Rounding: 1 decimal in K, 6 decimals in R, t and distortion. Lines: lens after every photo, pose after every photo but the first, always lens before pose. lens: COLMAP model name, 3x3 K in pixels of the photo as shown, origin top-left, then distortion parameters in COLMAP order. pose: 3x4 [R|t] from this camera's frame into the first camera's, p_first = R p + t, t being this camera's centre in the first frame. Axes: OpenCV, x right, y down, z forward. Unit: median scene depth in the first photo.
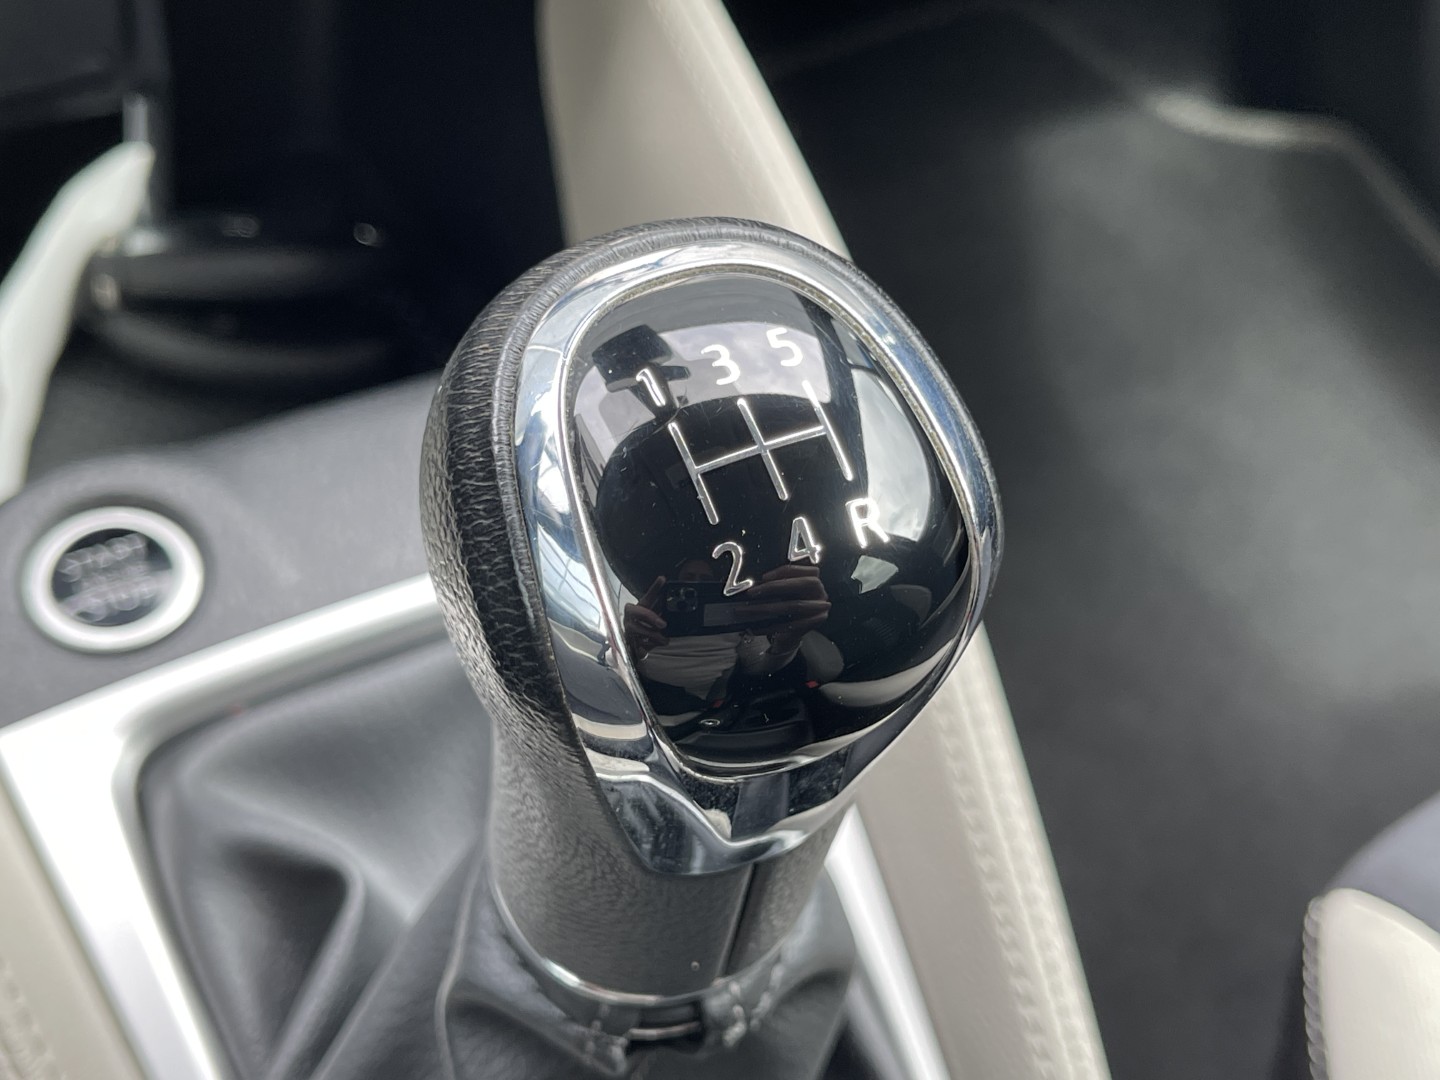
lens RADIAL K [[1901.2, 0, 720.0], [0, 1901.2, 540.0], [0, 0, 1]] dist [-0.005912, -0.008144]
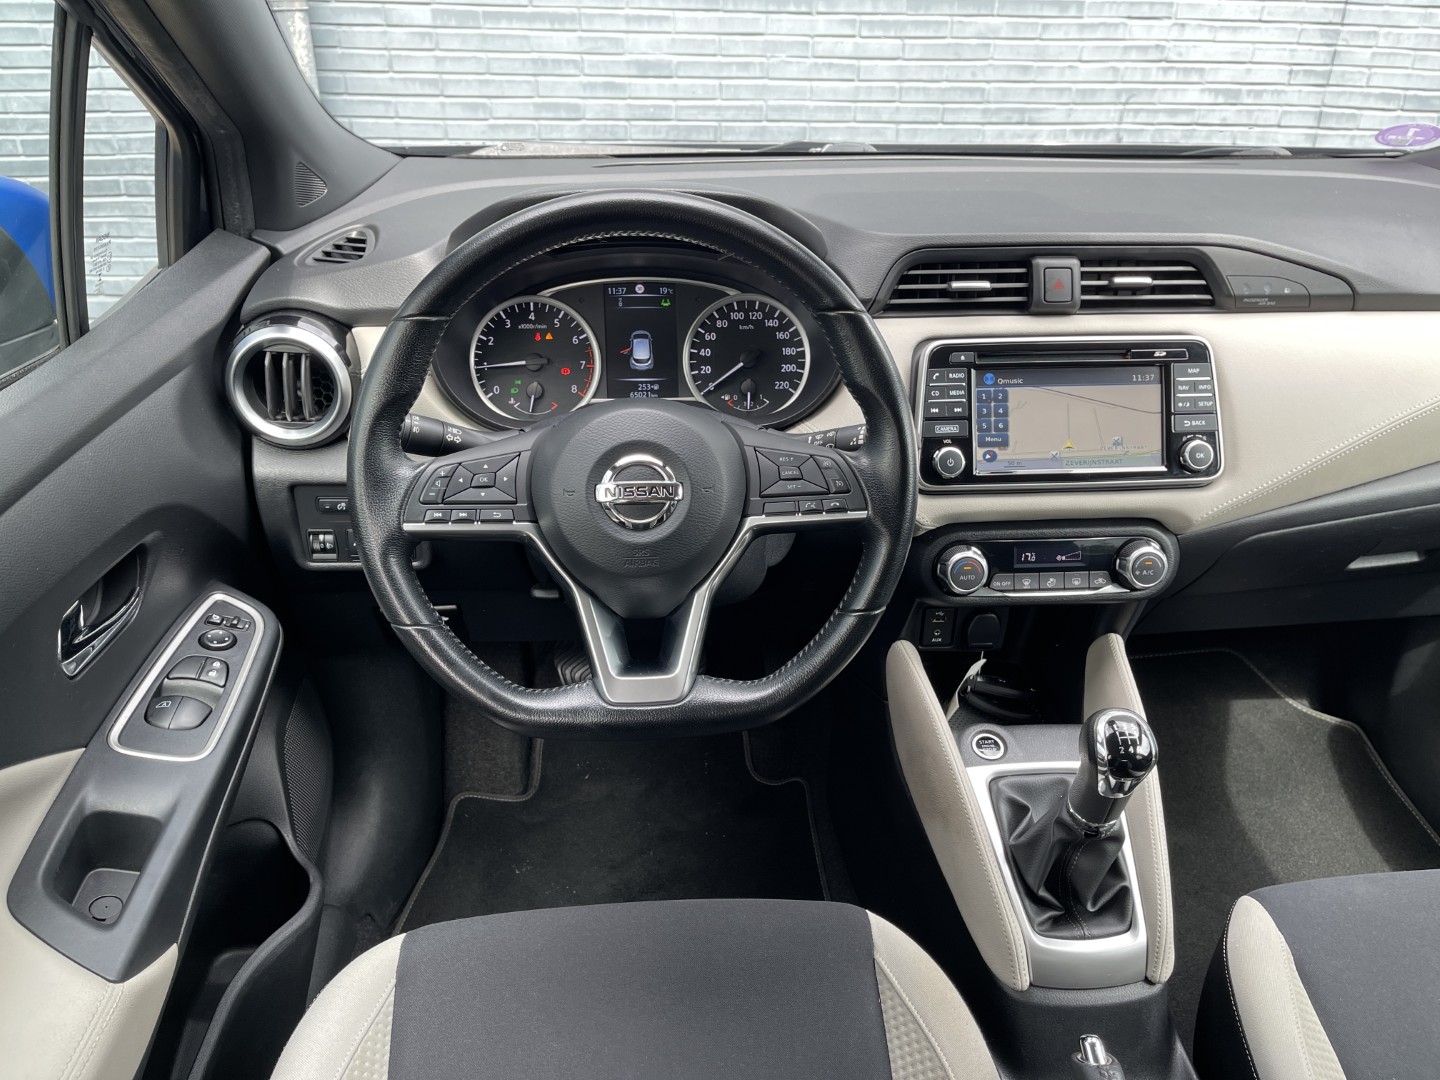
lens RADIAL K [[1033.2, 0, 720.0], [0, 1033.2, 540.0], [0, 0, 1]] dist [-0.043355, -0.000664]
pose [[0.910469, 0.184079, -0.370352, -0.089167], [-0.277538, 0.935854, -0.217141, 0.531204], [0.306625, 0.300487, 0.903155, -3.360613]]
